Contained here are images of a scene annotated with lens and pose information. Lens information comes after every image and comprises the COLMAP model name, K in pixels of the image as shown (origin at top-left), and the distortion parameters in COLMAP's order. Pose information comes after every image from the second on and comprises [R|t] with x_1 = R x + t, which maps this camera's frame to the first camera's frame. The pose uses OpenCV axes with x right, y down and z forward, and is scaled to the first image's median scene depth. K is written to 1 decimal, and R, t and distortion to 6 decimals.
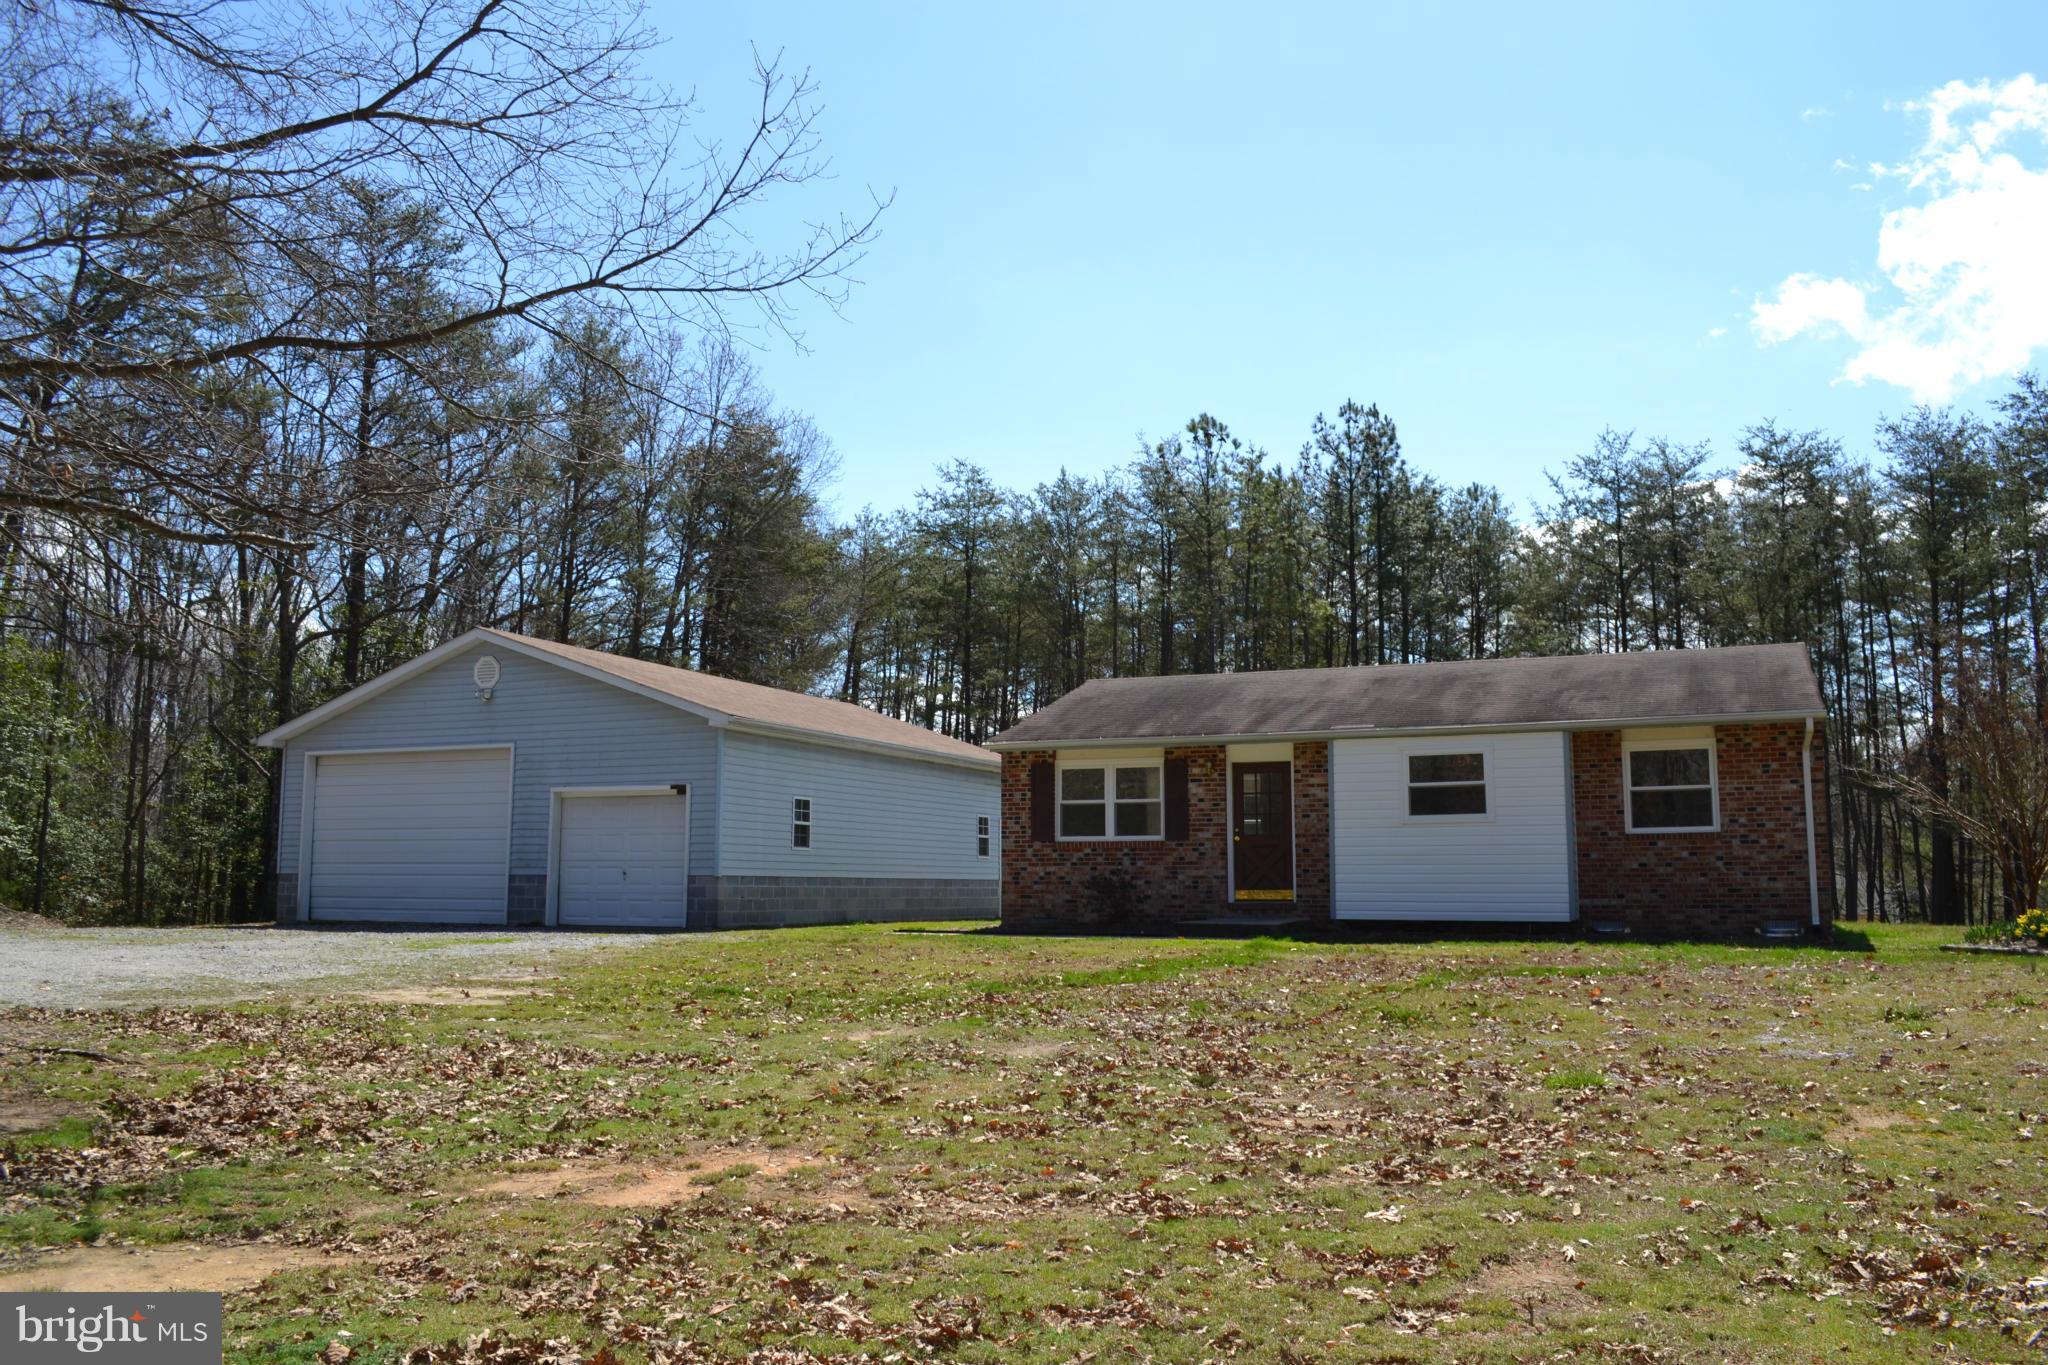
lens RADIAL K [[1627.9, 0, 995.8], [0, 1627.9, 672.4], [0, 0, 1]] dist [-0.084986, 0.000796]
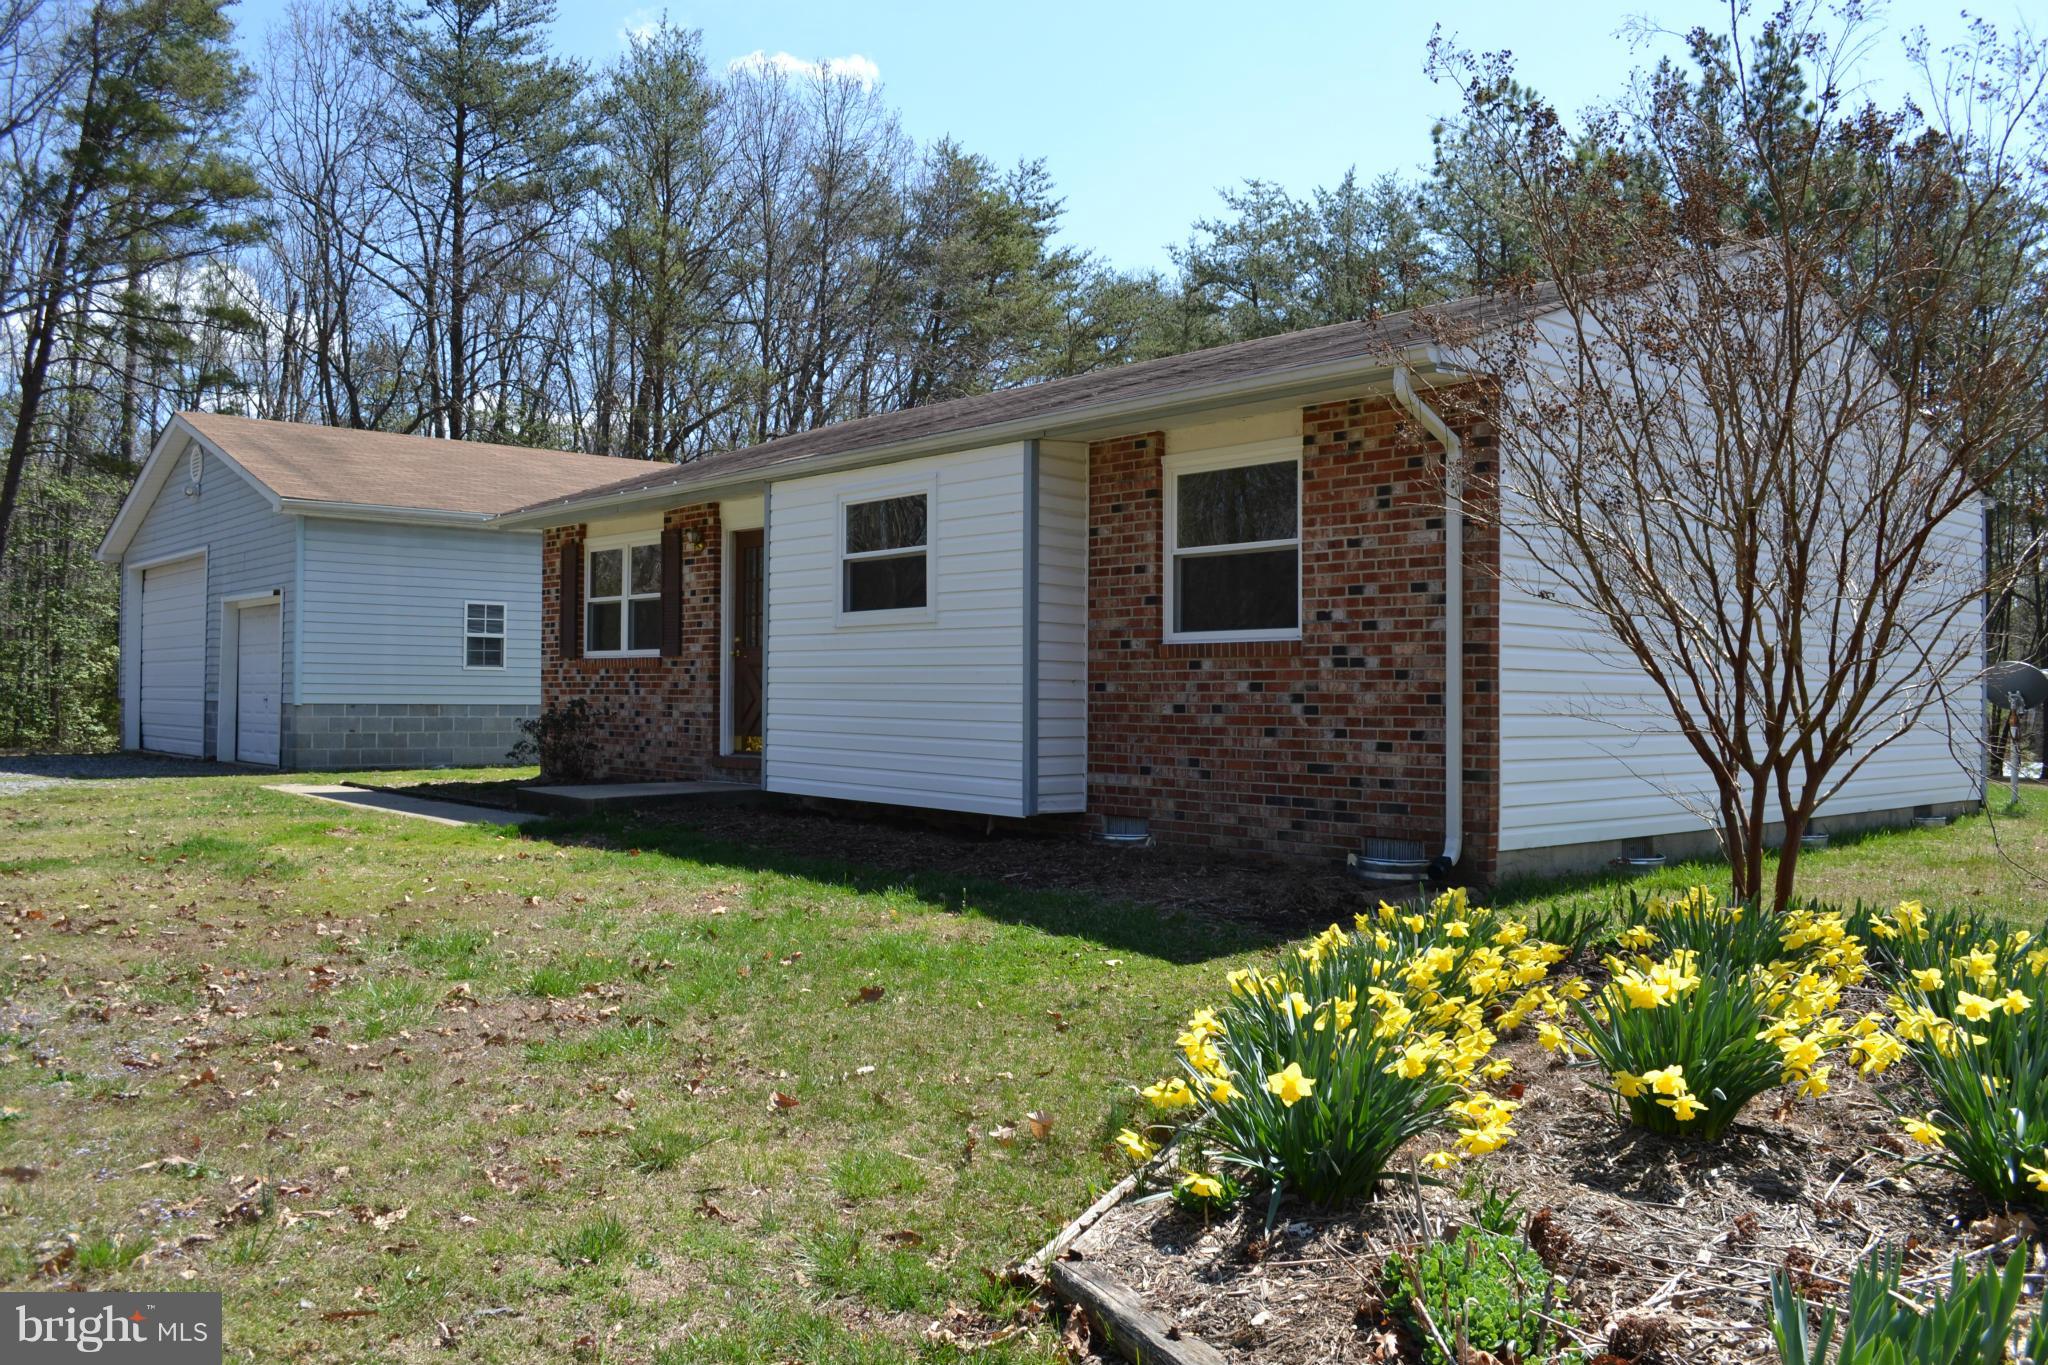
lens RADIAL K [[1628.5, 0, 1024.0], [0, 1628.5, 682.5], [0, 0, 1]] dist [-0.086948, -0.000010]
pose [[0.908210, 0.001490, -0.418513, 0.486617], [0.049842, 0.992492, 0.111695, 0.047256], [0.415537, -0.122302, 0.901316, 0.461914]]
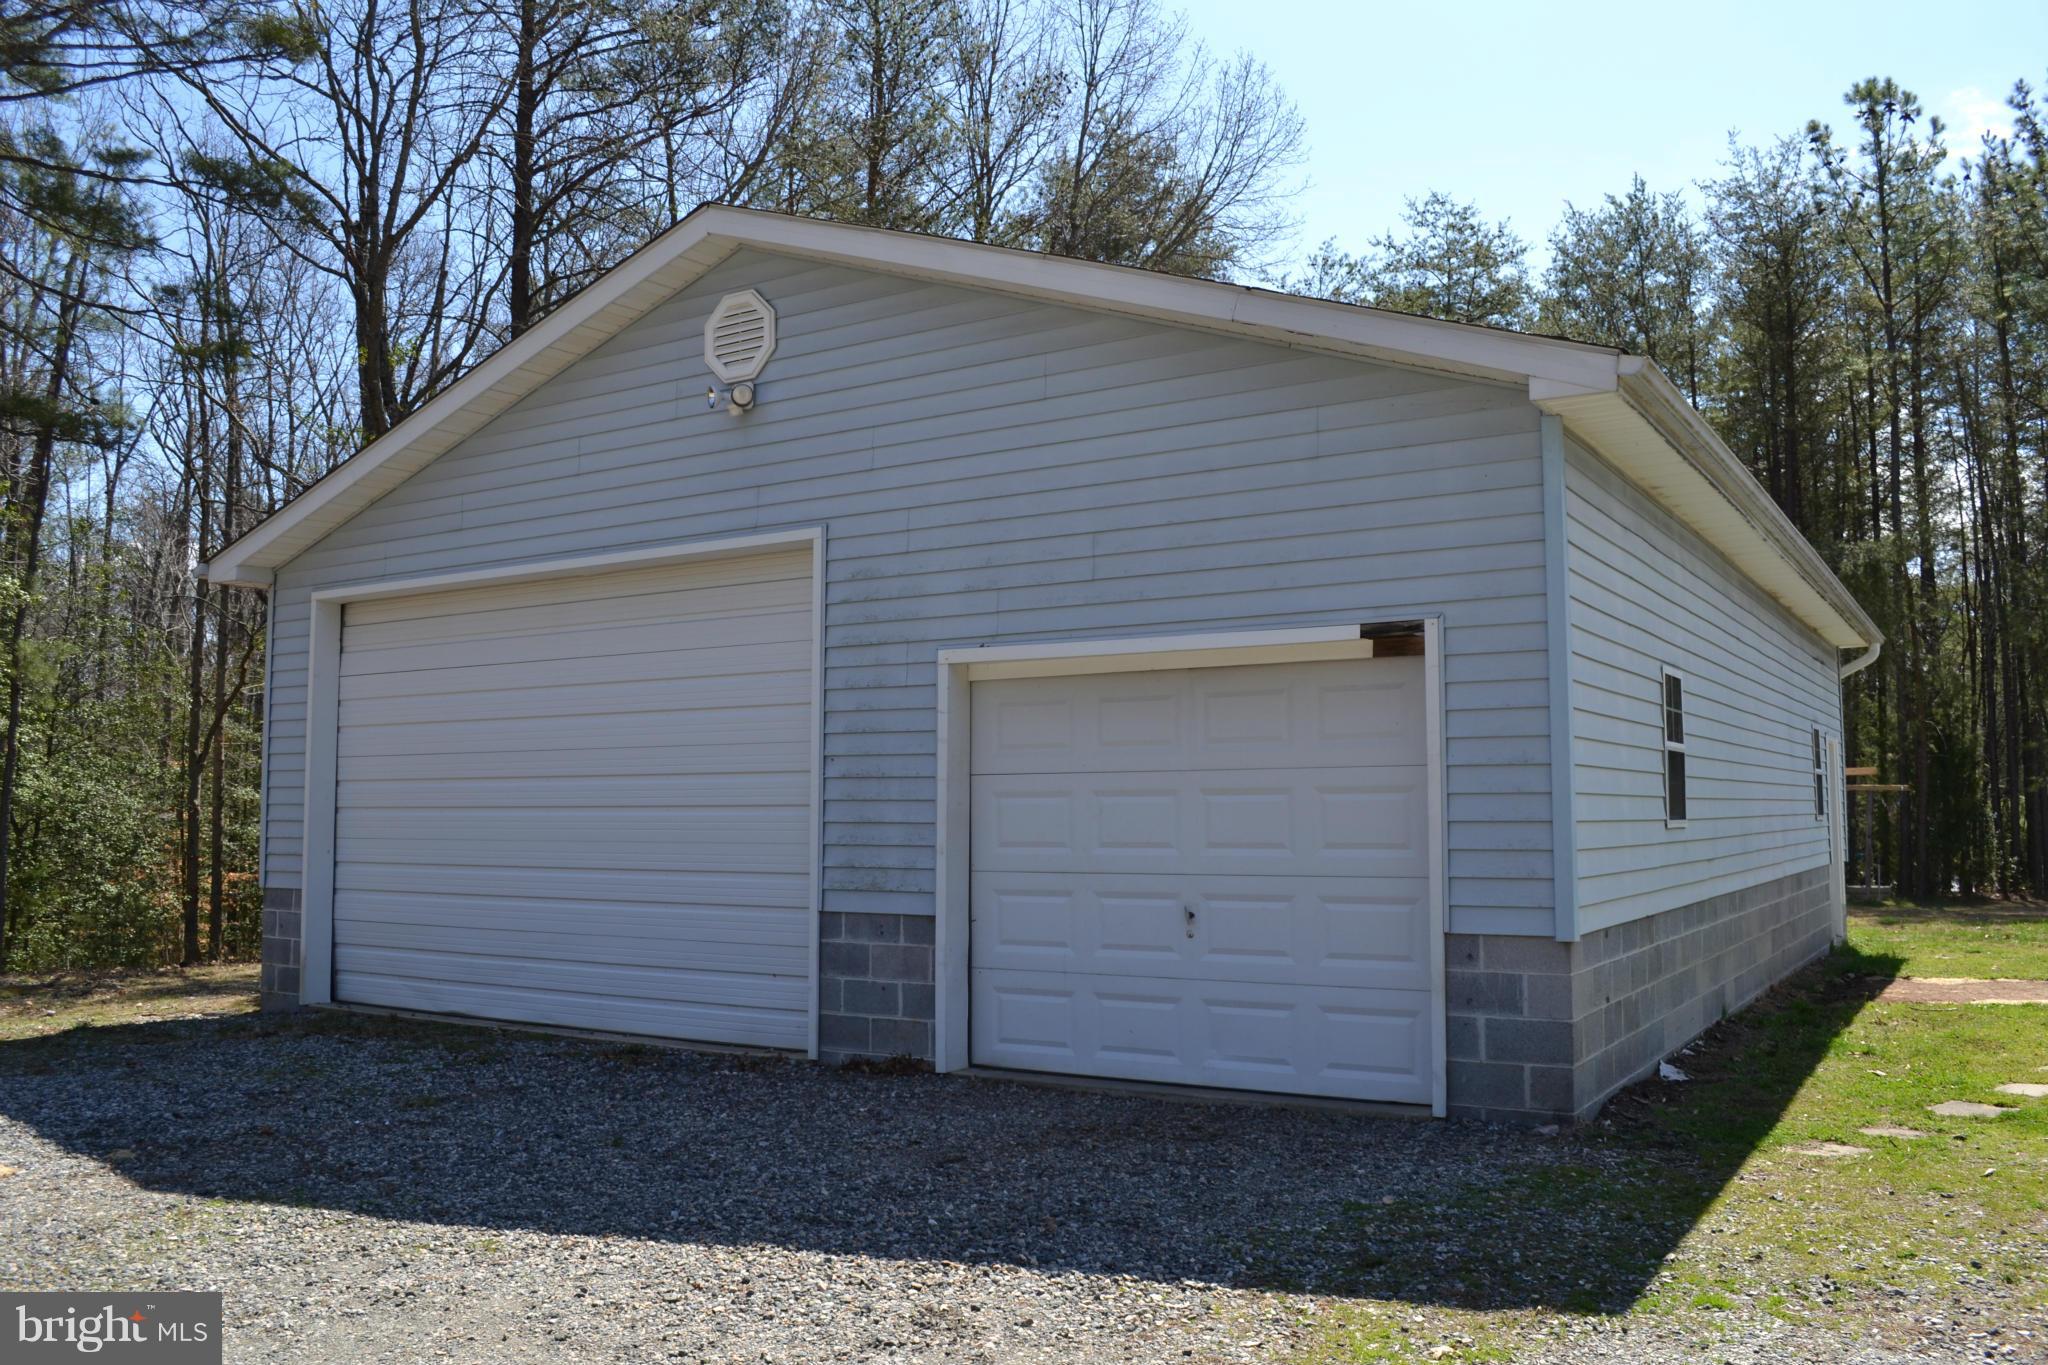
lens RADIAL K [[1628.5, 0, 1024.0], [0, 1628.5, 682.5], [0, 0, 1]] dist [-0.086948, -0.000010]
pose [[0.990788, -0.014971, -0.134593, -0.234062], [0.021955, 0.998480, 0.050561, 0.067190], [0.133632, -0.053050, 0.989610, 0.738623]]
